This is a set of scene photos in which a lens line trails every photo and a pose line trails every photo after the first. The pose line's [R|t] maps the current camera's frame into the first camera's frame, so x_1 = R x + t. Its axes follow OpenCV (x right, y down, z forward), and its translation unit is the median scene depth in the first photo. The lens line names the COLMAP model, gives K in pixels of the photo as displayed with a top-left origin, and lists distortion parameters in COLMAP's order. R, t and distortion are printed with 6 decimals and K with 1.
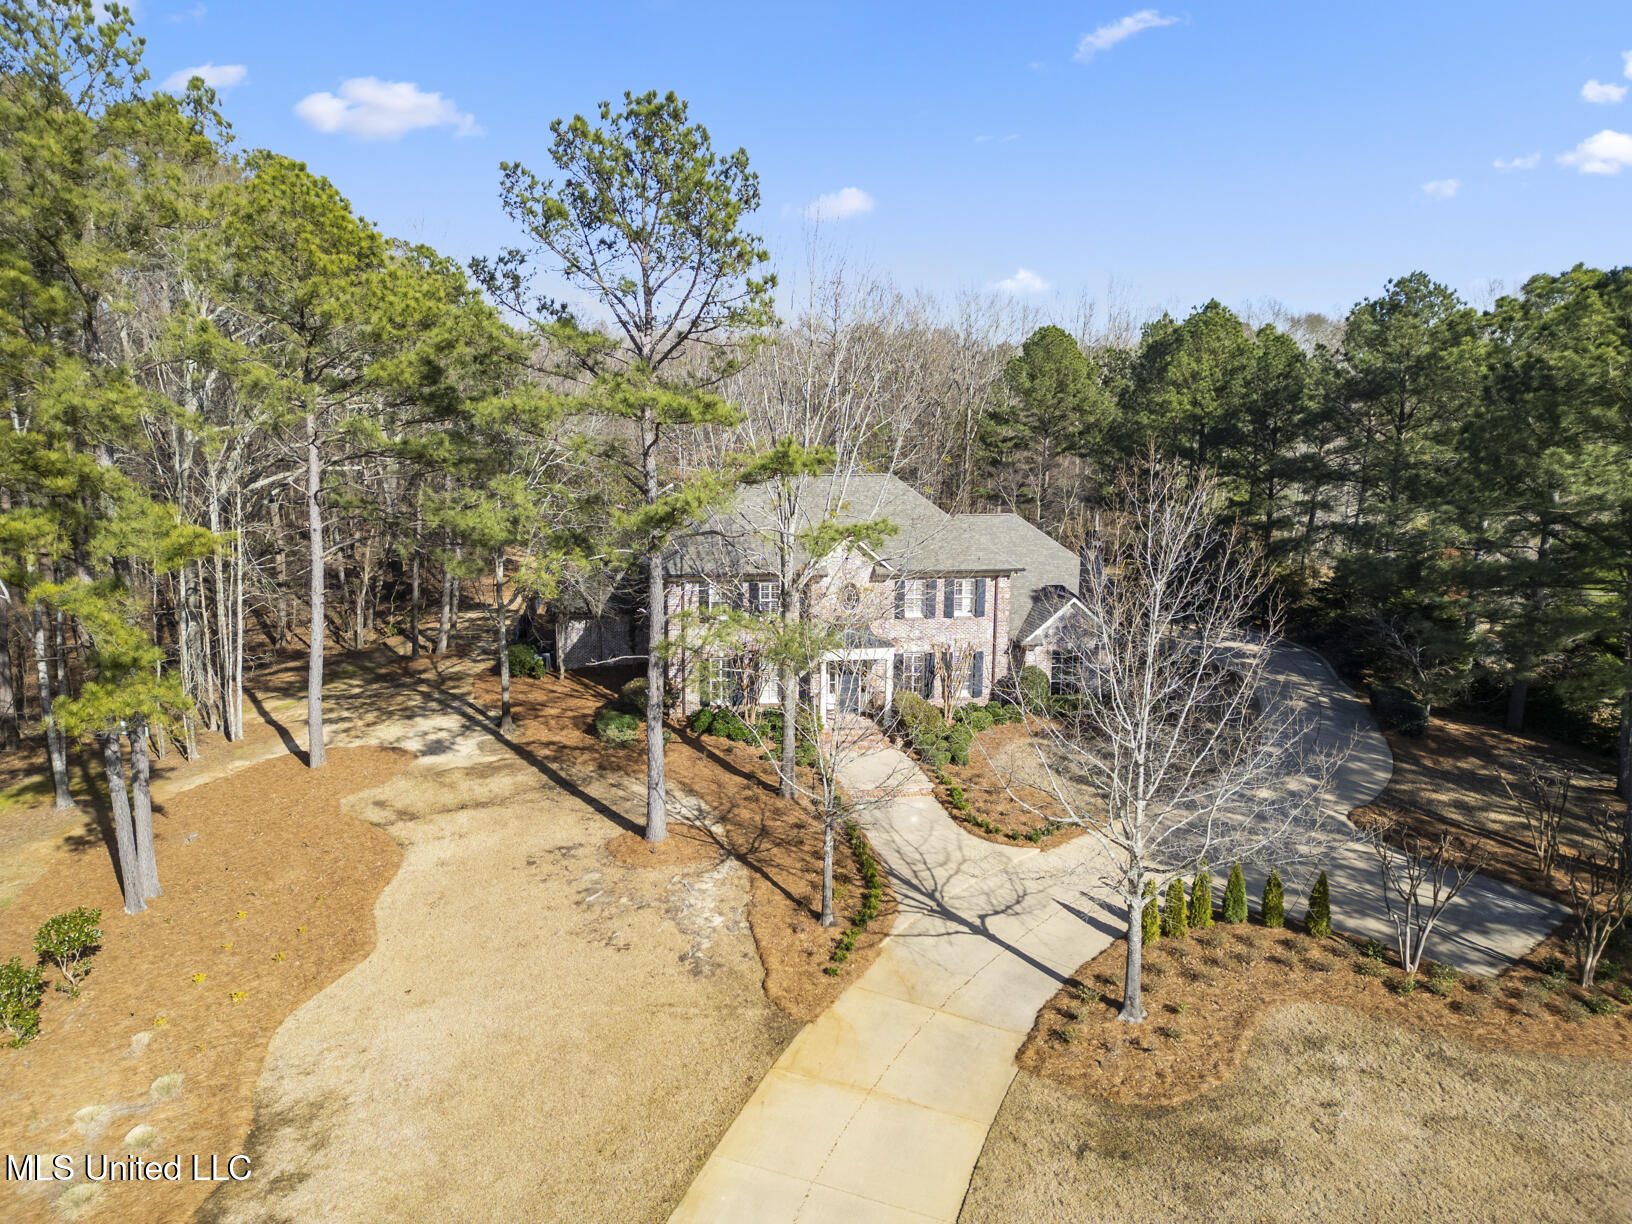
lens RADIAL K [[1134.8, 0, 816.0], [0, 1134.8, 612.0], [0, 0, 1]] dist [0.076312, -0.073703]
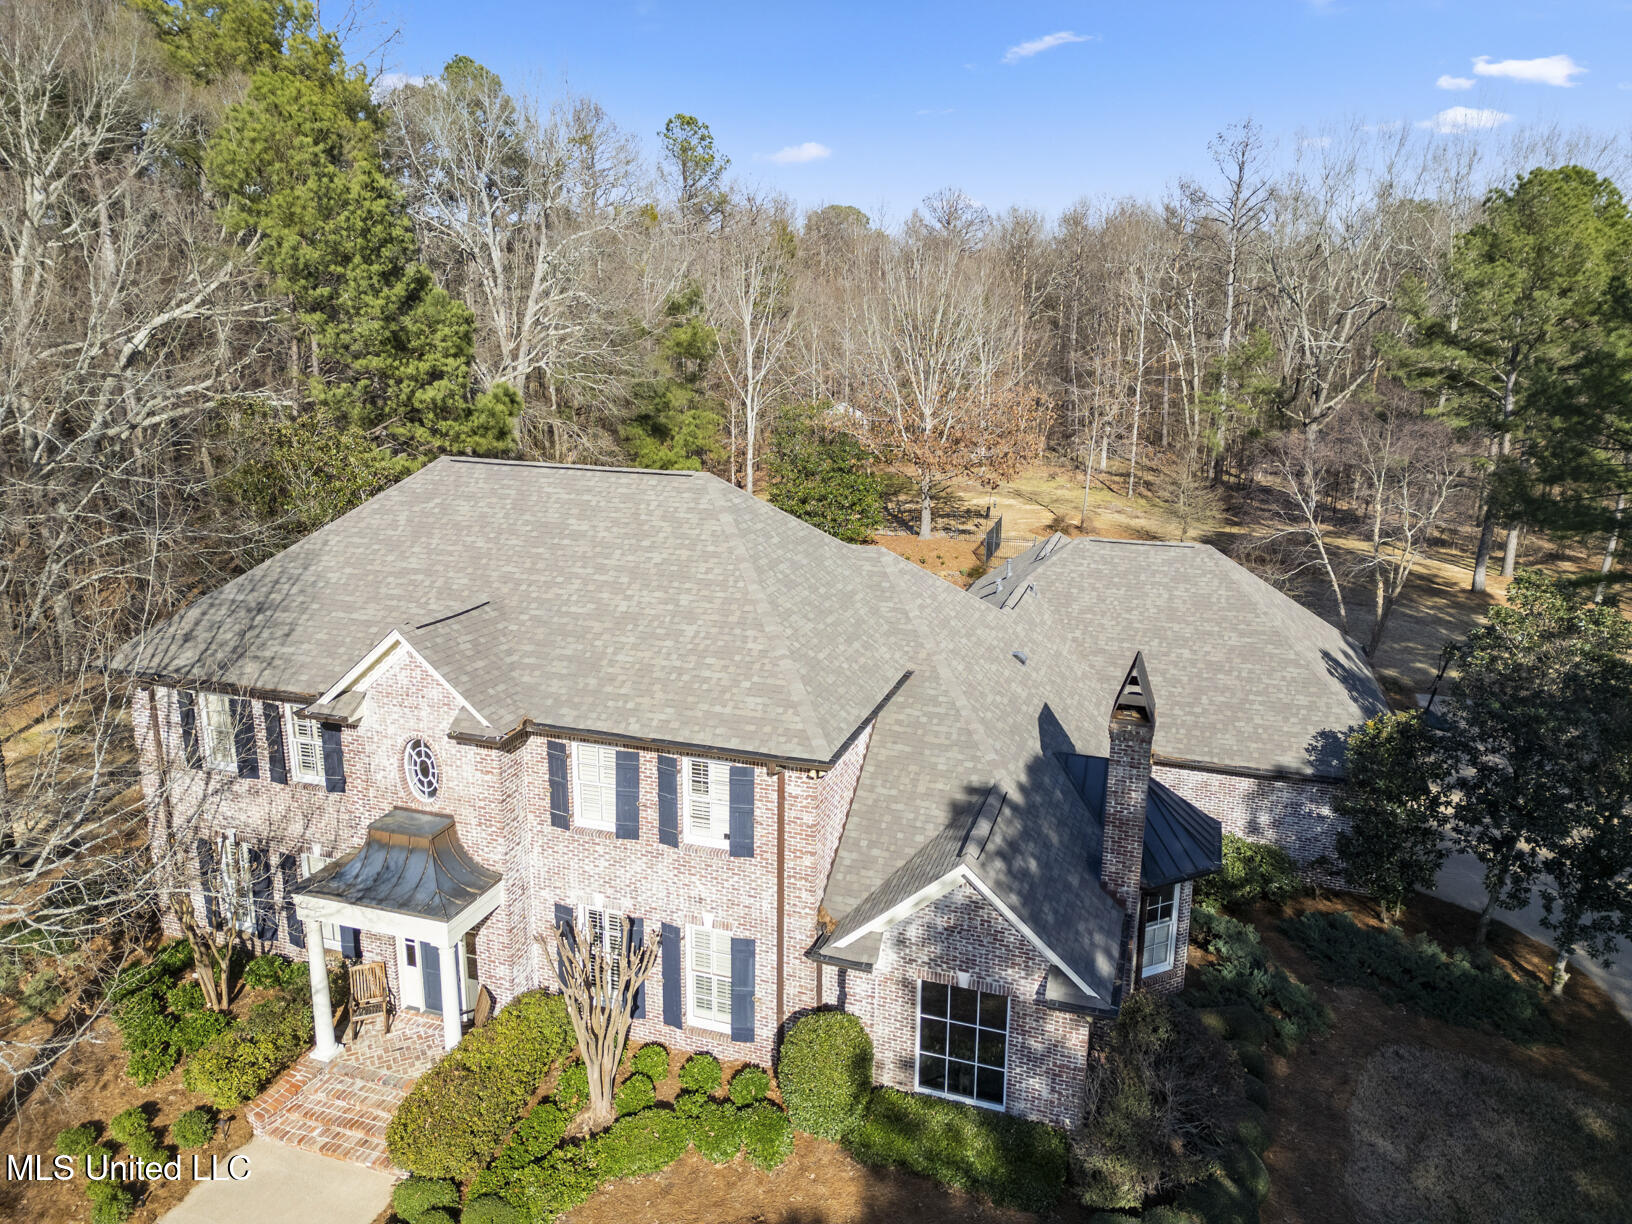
lens RADIAL K [[1134.8, 0, 816.0], [0, 1134.8, 612.0], [0, 0, 1]] dist [0.076312, -0.073703]
pose [[0.880743, 0.117689, -0.458738, 0.340781], [-0.082581, 0.991956, 0.095938, -0.121744], [0.466338, -0.046613, 0.883378, 0.665056]]
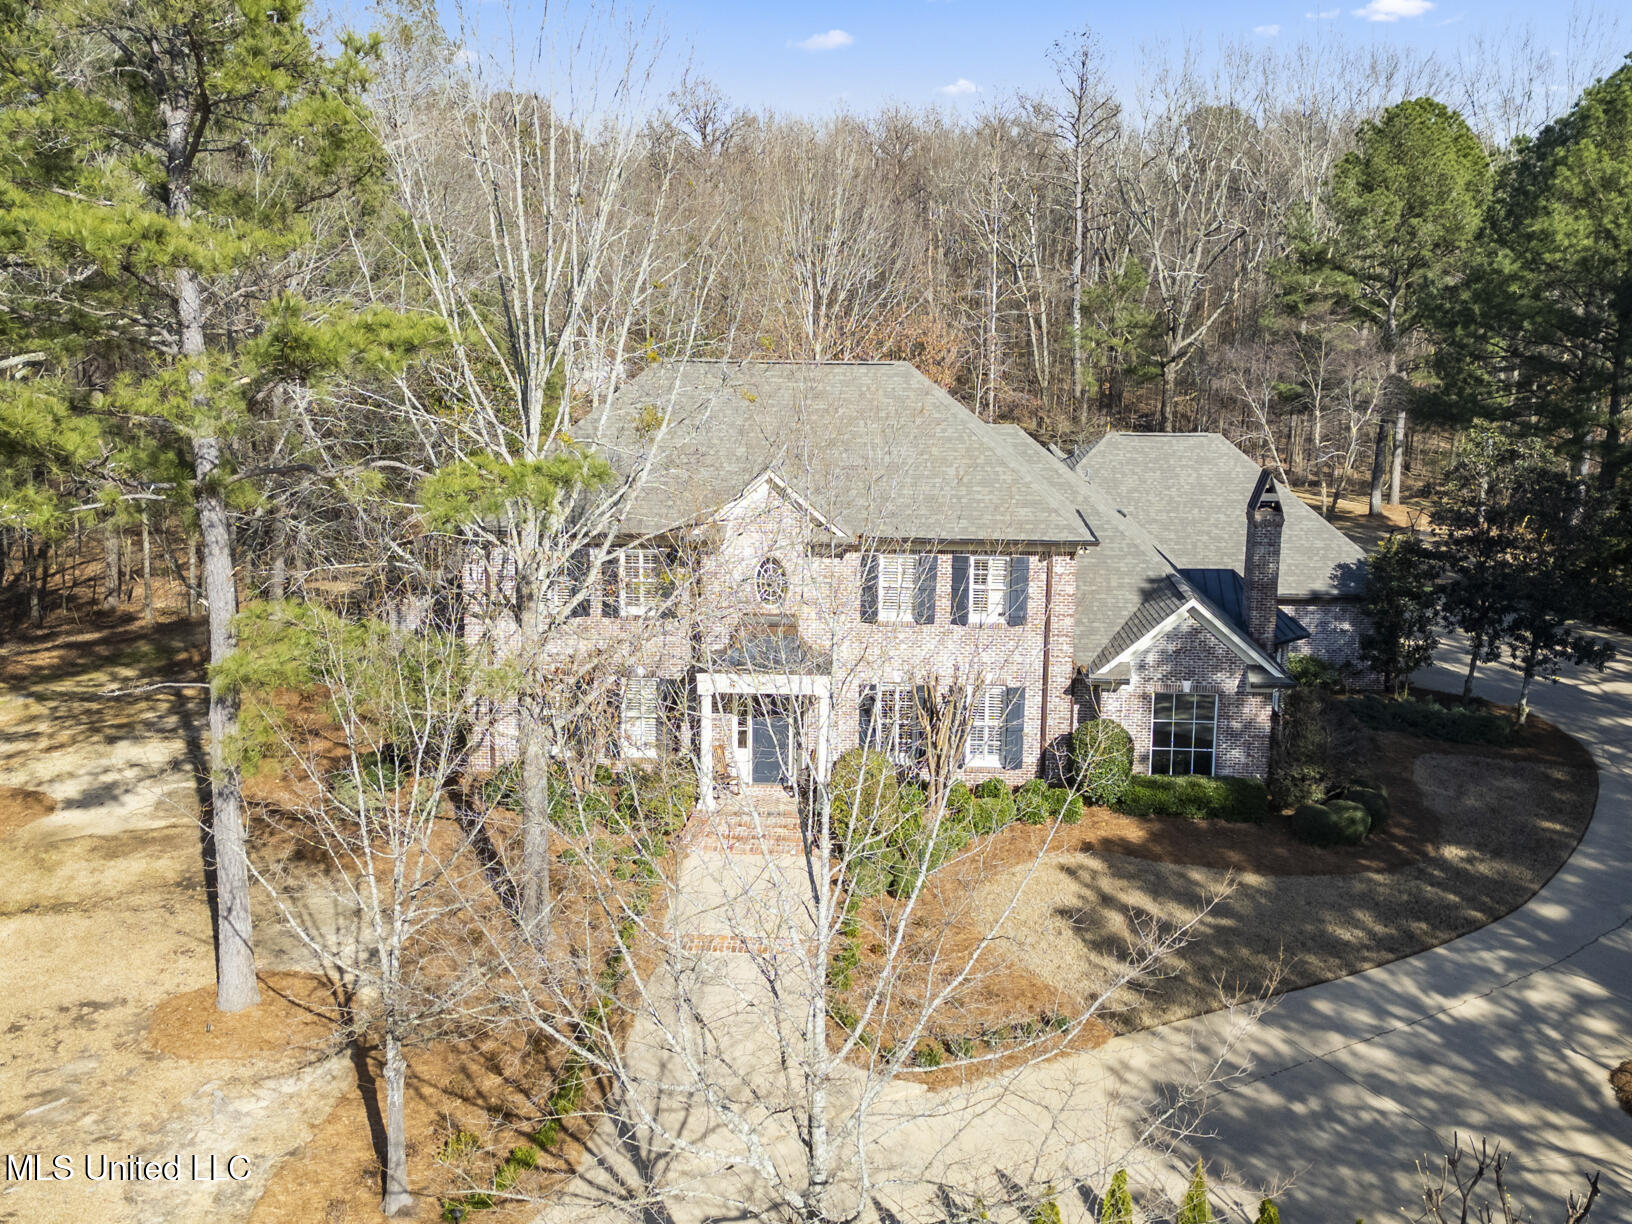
lens RADIAL K [[1727.4, 0, 798.7], [0, 1727.4, 621.4], [0, 0, 1]] dist [0.146446, -0.372476]
pose [[0.972969, 0.047820, -0.225929, 0.231130], [-0.039757, 0.998404, 0.040107, -0.027332], [0.227486, -0.030040, 0.973318, 0.157587]]
